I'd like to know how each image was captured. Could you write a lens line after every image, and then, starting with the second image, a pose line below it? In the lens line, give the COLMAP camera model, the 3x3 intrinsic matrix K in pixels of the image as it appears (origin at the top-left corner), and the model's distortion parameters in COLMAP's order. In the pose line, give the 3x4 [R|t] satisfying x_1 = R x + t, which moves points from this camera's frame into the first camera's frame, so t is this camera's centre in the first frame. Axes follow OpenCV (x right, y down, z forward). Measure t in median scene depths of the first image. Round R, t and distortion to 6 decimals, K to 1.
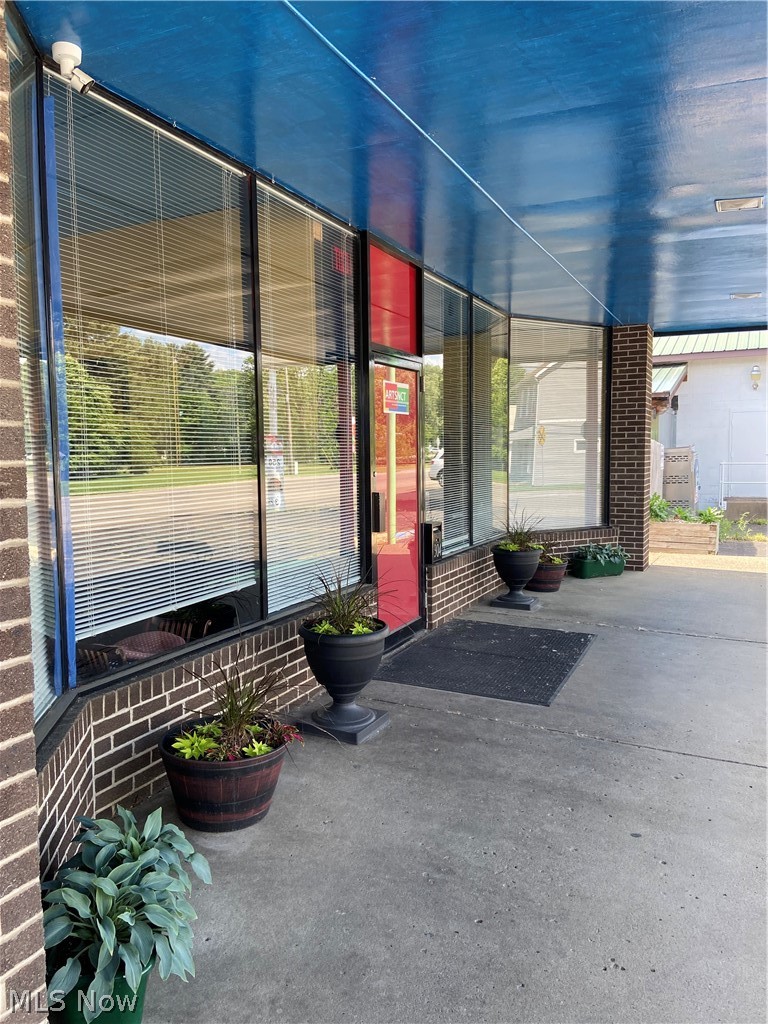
lens RADIAL K [[770.5, 0, 386.2], [0, 770.5, 507.5], [0, 0, 1]] dist [0.102277, -0.119245]
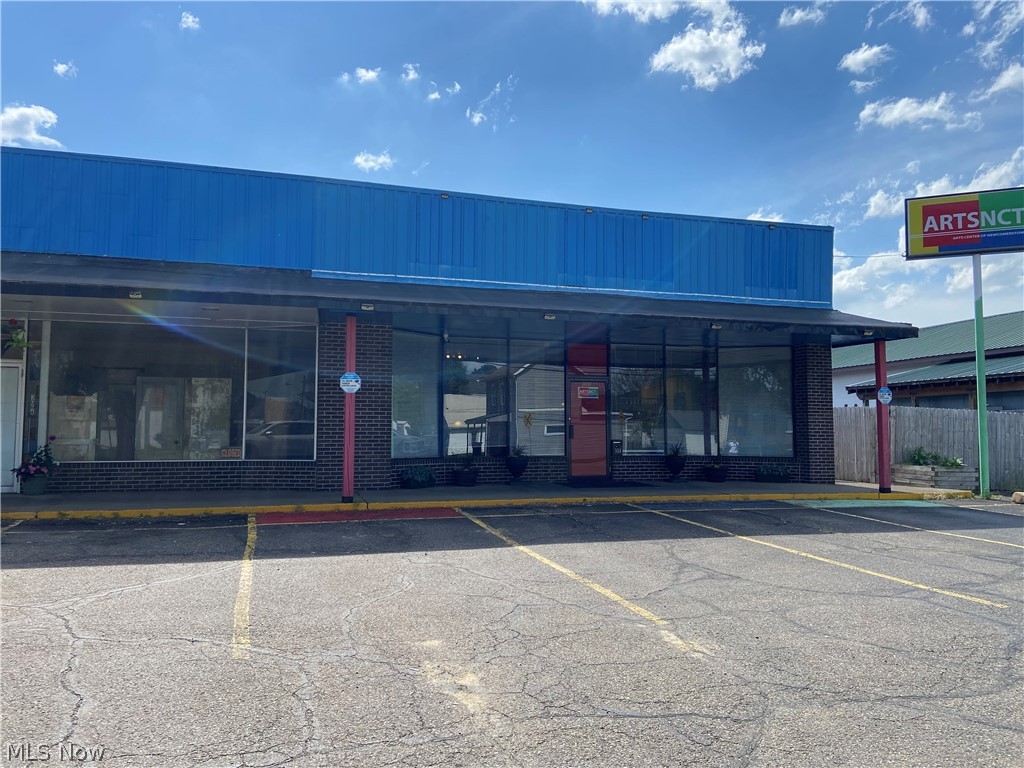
lens RADIAL K [[770.5, 0, 519.9], [0, 770.5, 379.5], [0, 0, 1]] dist [0.102277, -0.119245]
pose [[0.681352, -0.042236, -0.730737, 1.133984], [-0.062585, 0.991316, -0.115652, 0.091002], [0.729276, 0.124532, 0.672792, -0.642183]]
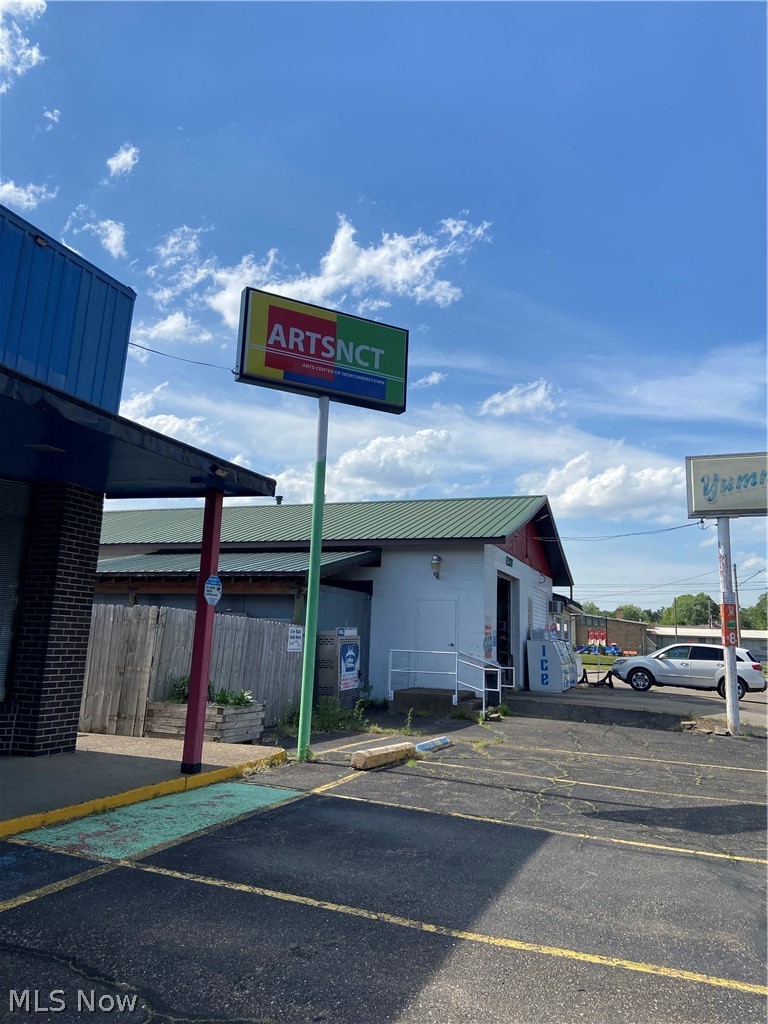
lens RADIAL K [[770.5, 0, 387.5], [0, 770.5, 502.7], [0, 0, 1]] dist [0.102277, -0.119245]
pose [[0.994381, 0.061547, 0.086129, 0.610959], [-0.038149, 0.967292, -0.250779, 0.012999], [-0.098746, 0.246085, 0.964205, 0.049721]]
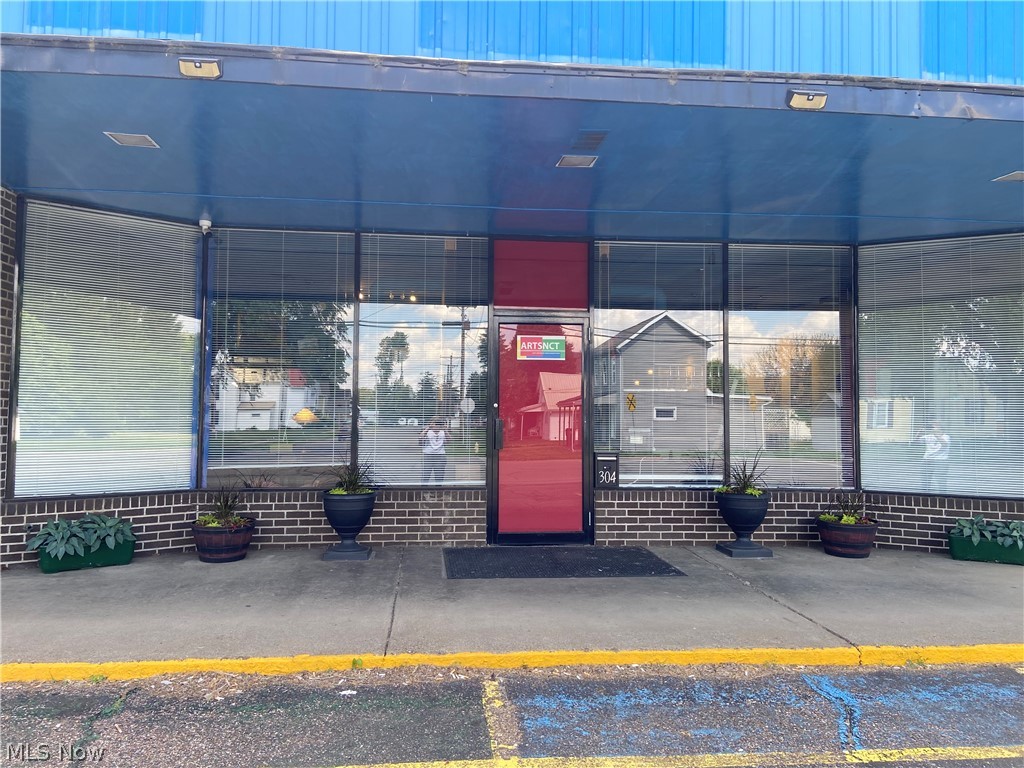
lens RADIAL K [[770.5, 0, 496.4], [0, 770.5, 391.9], [0, 0, 1]] dist [0.102277, -0.119245]
pose [[0.495801, -0.012610, -0.868345, 0.648856], [-0.076350, 0.995390, -0.058049, 0.006549], [0.865073, 0.095078, 0.492553, 0.187608]]
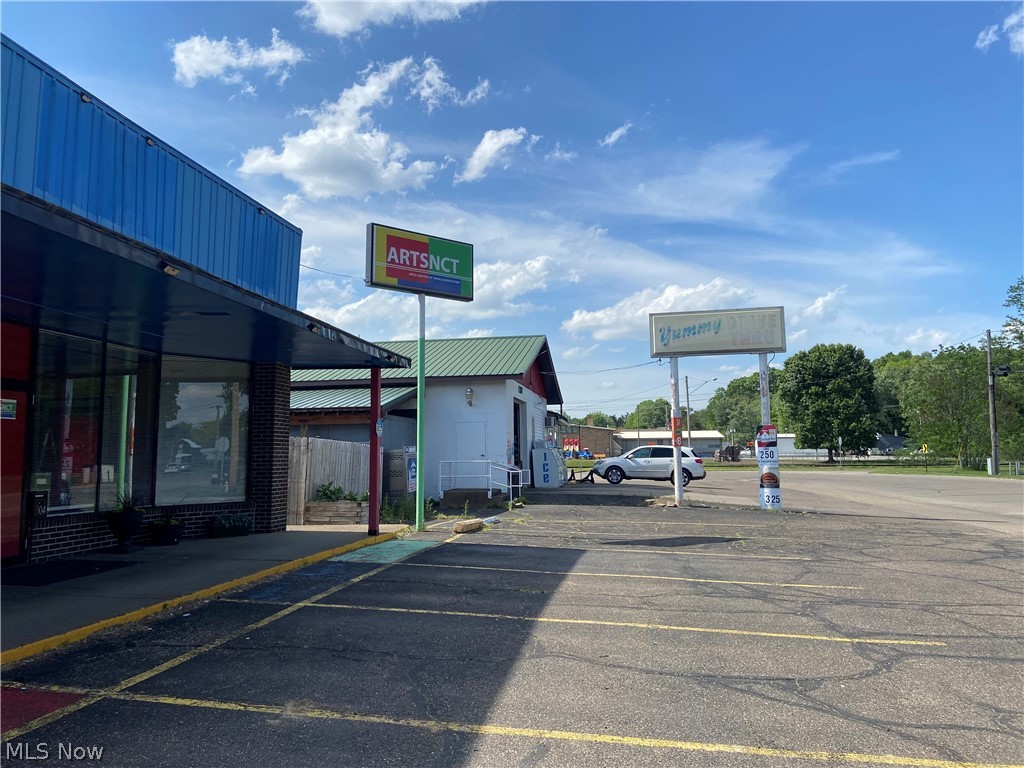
lens RADIAL K [[770.5, 0, 510.3], [0, 770.5, 374.6], [0, 0, 1]] dist [0.102277, -0.119245]
pose [[0.960575, 0.029858, 0.276413, 0.339262], [0.020844, 0.983684, -0.178694, 0.059505], [-0.277238, 0.177410, 0.944280, -0.485323]]
